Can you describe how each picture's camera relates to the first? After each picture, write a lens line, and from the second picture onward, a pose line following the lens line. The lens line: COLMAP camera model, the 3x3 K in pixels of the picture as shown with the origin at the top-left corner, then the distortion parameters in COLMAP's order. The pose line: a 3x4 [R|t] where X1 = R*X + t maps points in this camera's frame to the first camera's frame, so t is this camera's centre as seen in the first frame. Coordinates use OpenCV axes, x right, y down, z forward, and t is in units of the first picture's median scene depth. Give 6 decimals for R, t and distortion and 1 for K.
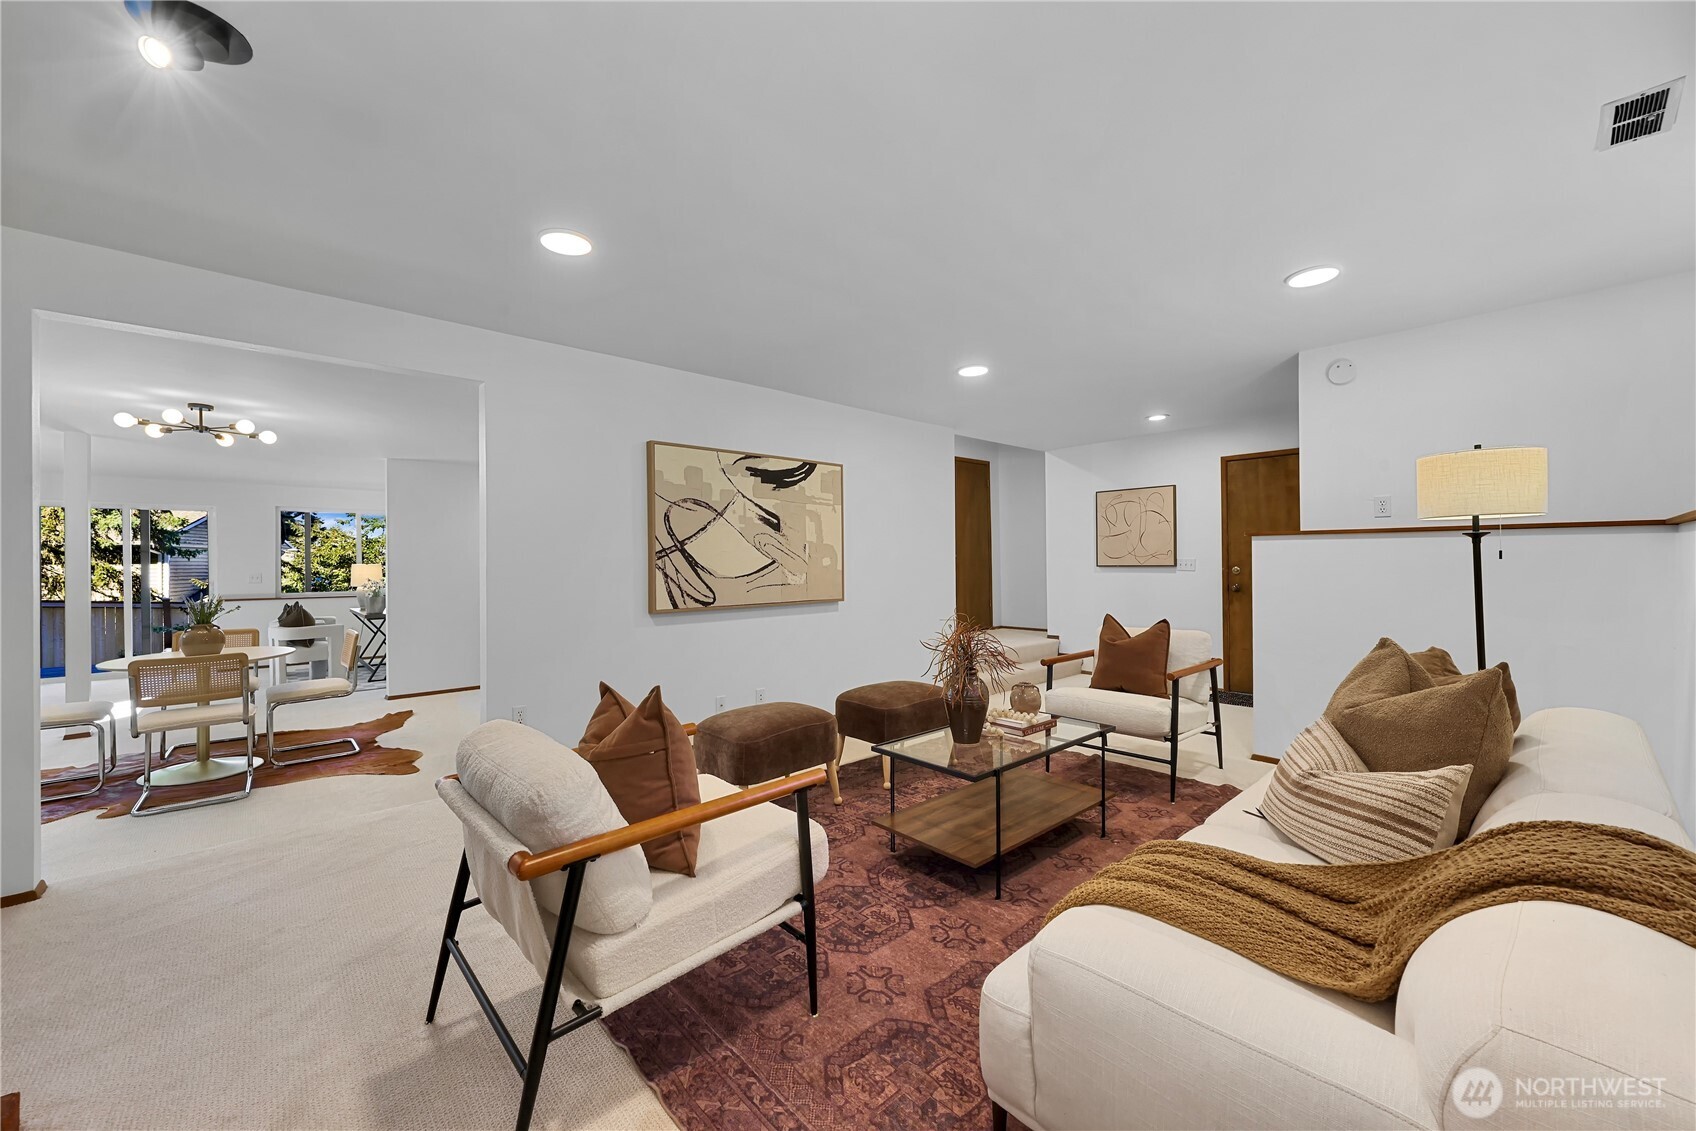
lens RADIAL K [[672.1, 0, 847.0], [0, 672.1, 564.8], [0, 0, 1]] dist [-0.026565, -0.000097]
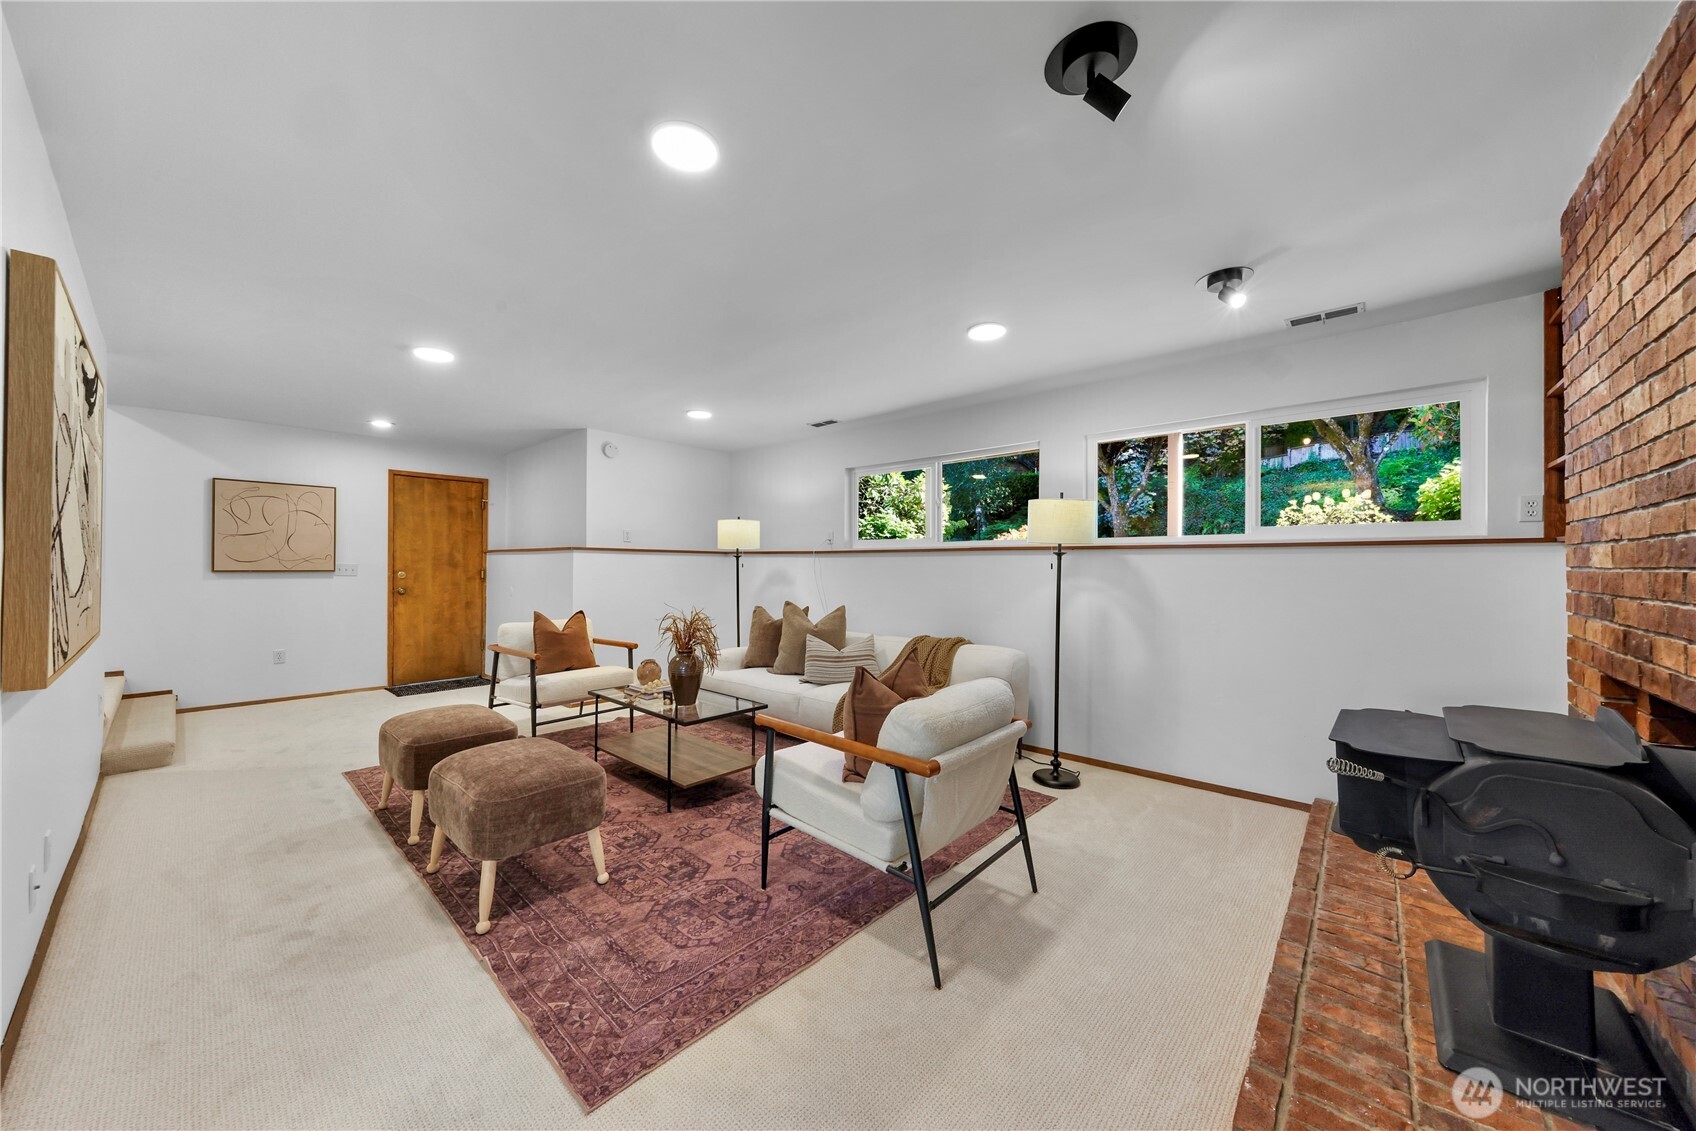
lens RADIAL K [[586.9, 0, 846.9], [0, 586.9, 560.6], [0, 0, 1]] dist [0.000923, 0.000245]
pose [[-0.105194, 0.014371, 0.994348, -0.461723], [0.000432, 0.999896, -0.014406, -0.000850], [-0.994452, -0.001086, -0.105190, 0.367057]]
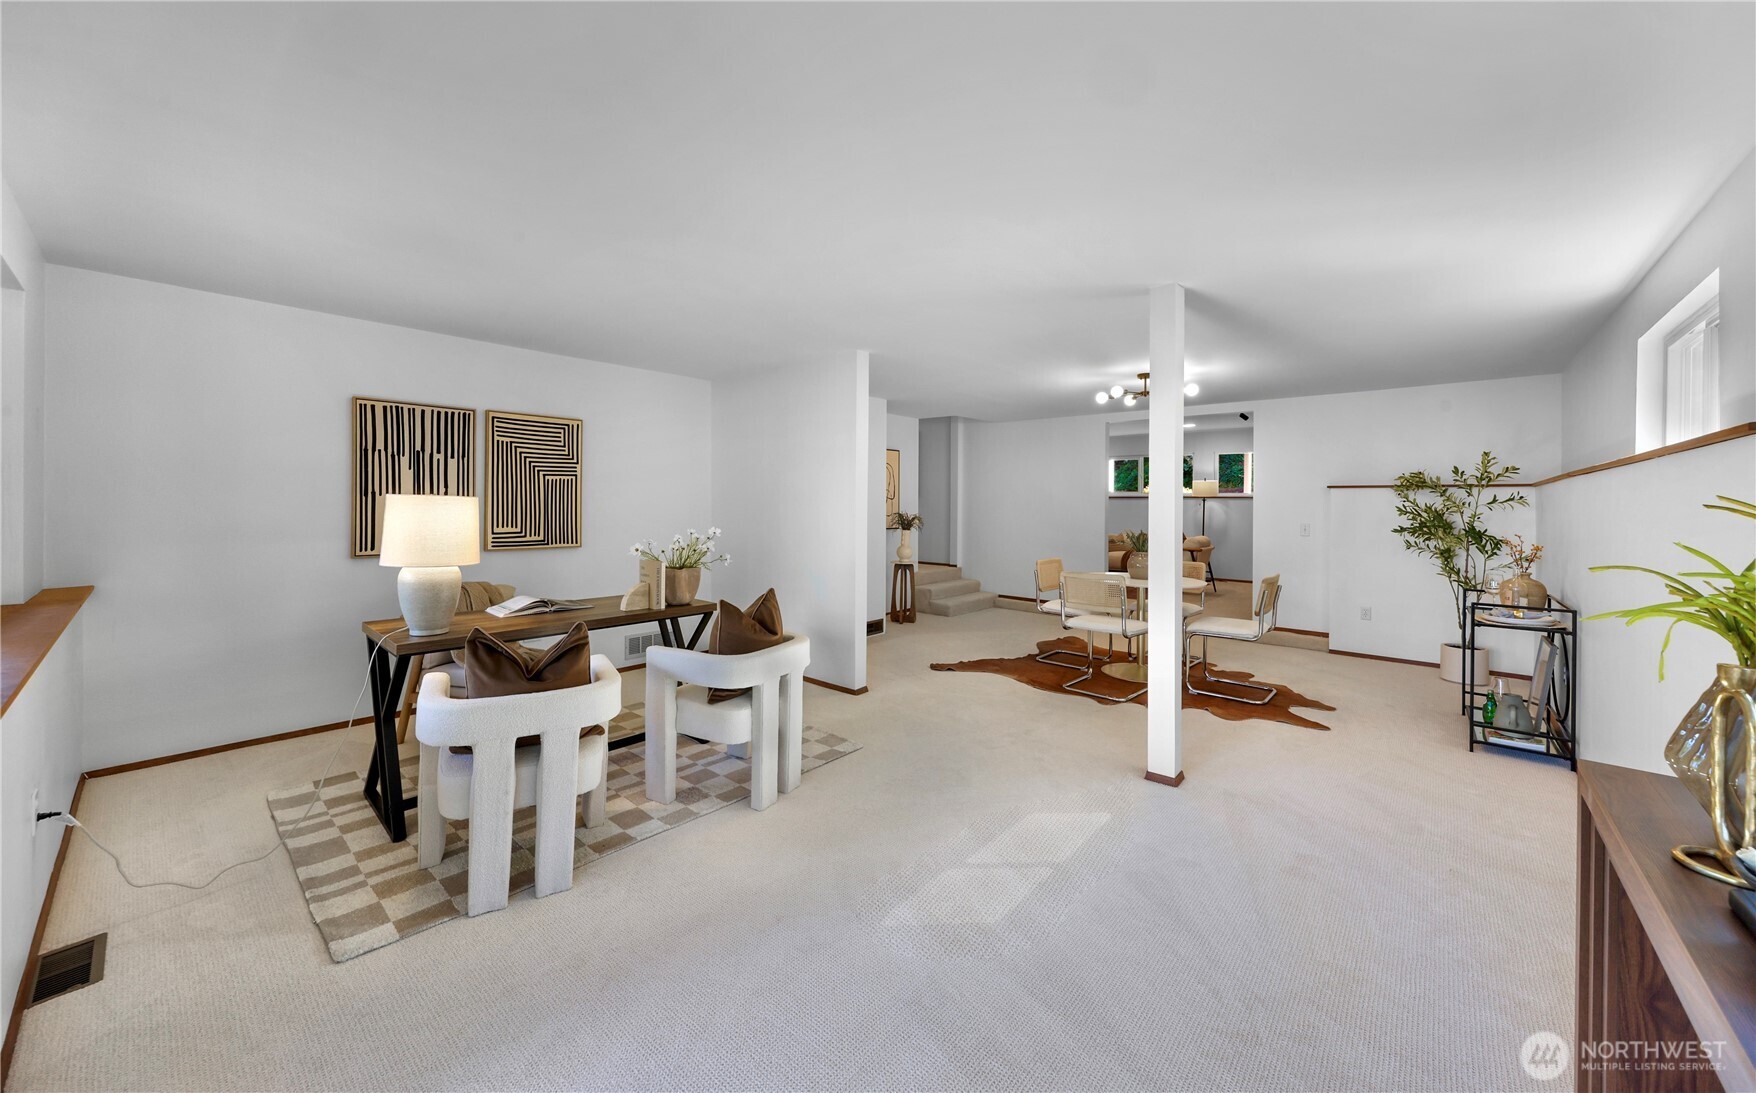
lens RADIAL K [[614.1, 0, 886.9], [0, 614.1, 499.2], [0, 0, 1]] dist [0.001709, 0.000087]
pose [[-0.108275, 0.012838, 0.994038, -0.967354], [-0.004707, 0.999899, -0.013426, 0.003332], [-0.994110, -0.006133, -0.108204, 0.757118]]
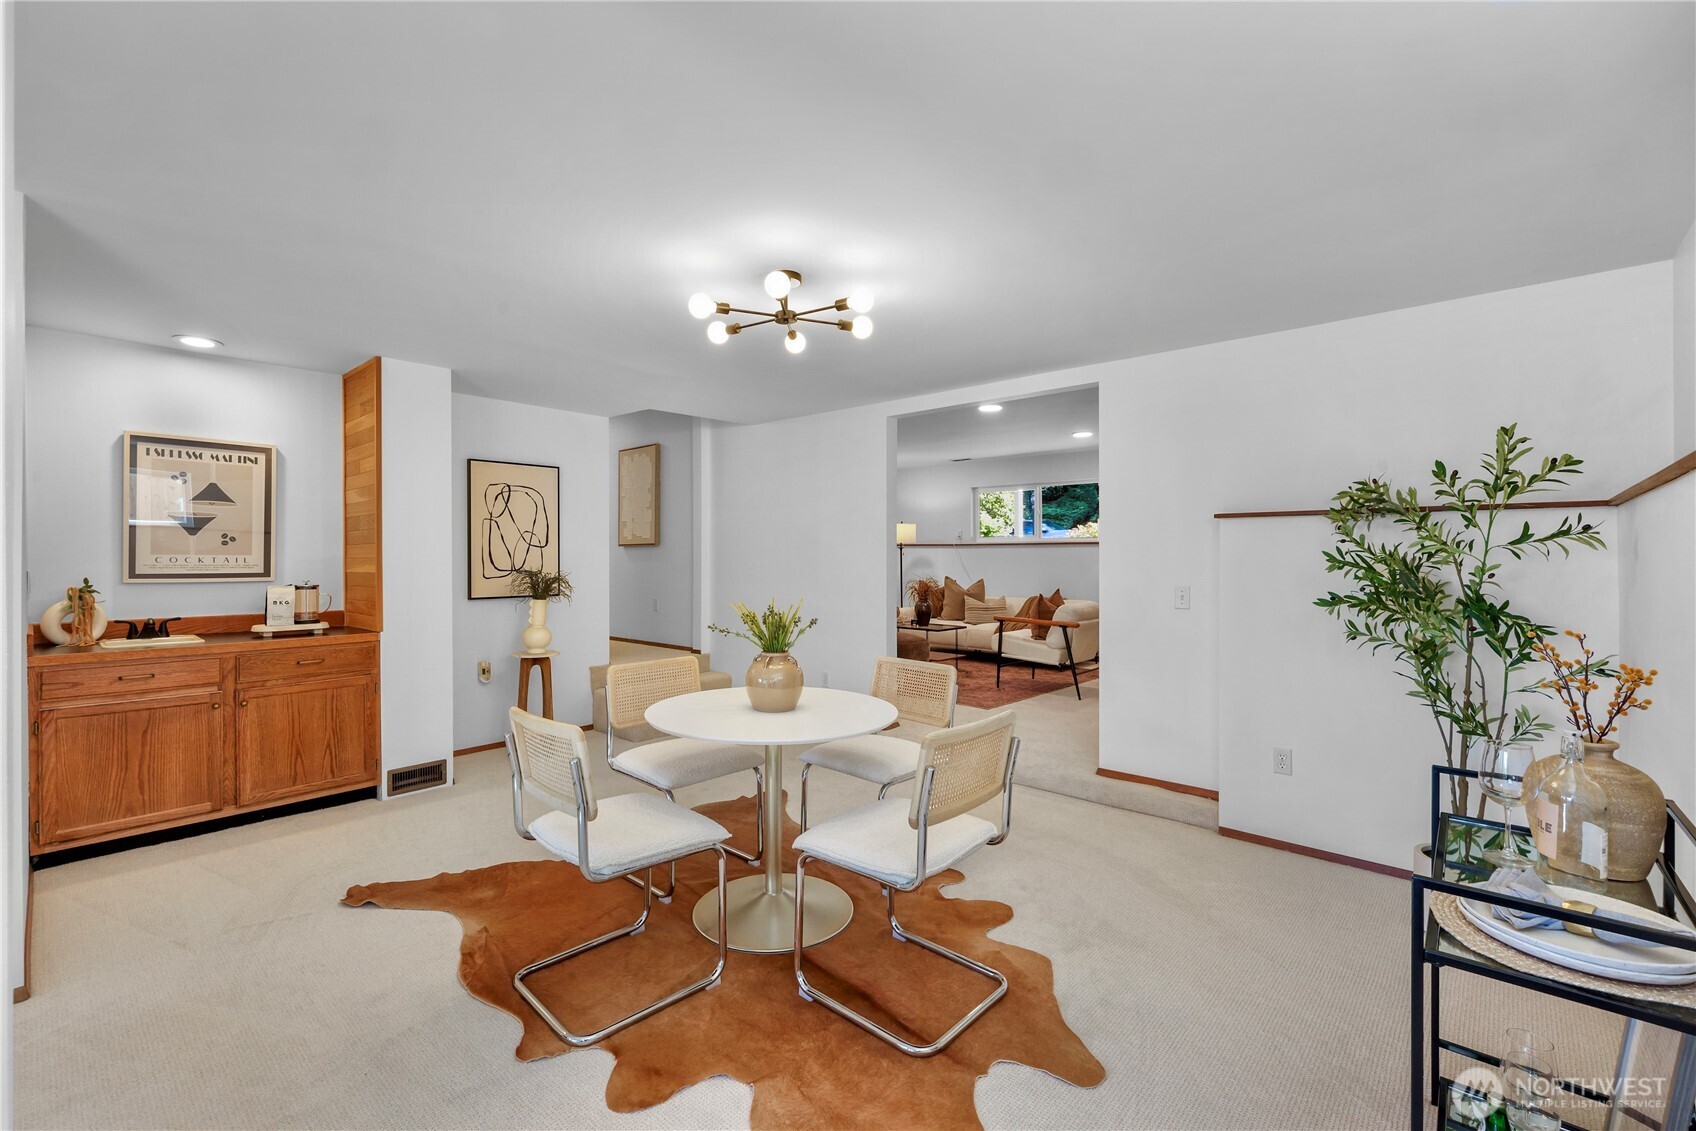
lens RADIAL K [[705.2, 0, 851.6], [0, 705.2, 551.1], [0, 0, 1]] dist [0.003268, 0.000381]
pose [[-0.102832, 0.012657, 0.994618, -0.800078], [0.002925, 0.999919, -0.012422, 0.003148], [-0.994694, 0.001632, -0.102861, 0.541370]]
